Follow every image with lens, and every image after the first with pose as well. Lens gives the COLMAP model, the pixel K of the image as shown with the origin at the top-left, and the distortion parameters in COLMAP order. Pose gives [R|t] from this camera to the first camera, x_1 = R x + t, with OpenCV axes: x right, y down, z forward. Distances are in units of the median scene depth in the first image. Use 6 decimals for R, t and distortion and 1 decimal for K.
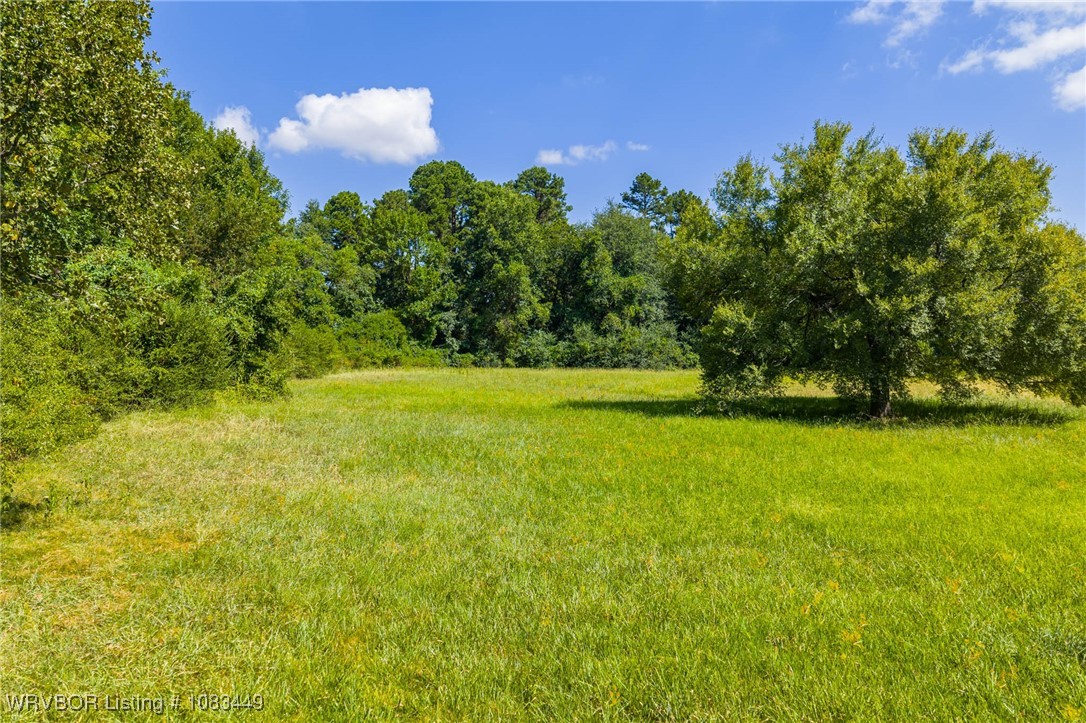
lens RADIAL K [[893.8, 0, 570.1], [0, 893.8, 360.7], [0, 0, 1]] dist [-0.003804, -0.004560]
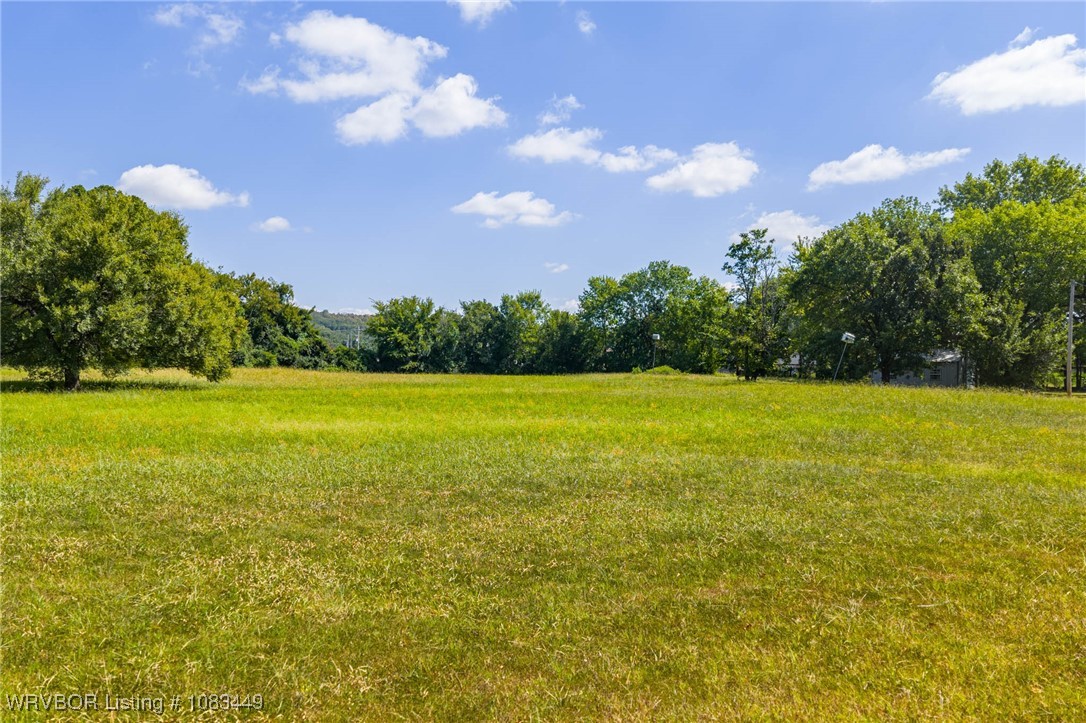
lens RADIAL K [[893.8, 0, 570.1], [0, 893.8, 360.7], [0, 0, 1]] dist [-0.003804, -0.004560]
pose [[0.748487, 0.003626, 0.663140, 0.005381], [-0.004872, 0.999988, 0.000031, 0.015553], [-0.663132, -0.003254, 0.748495, -0.650864]]
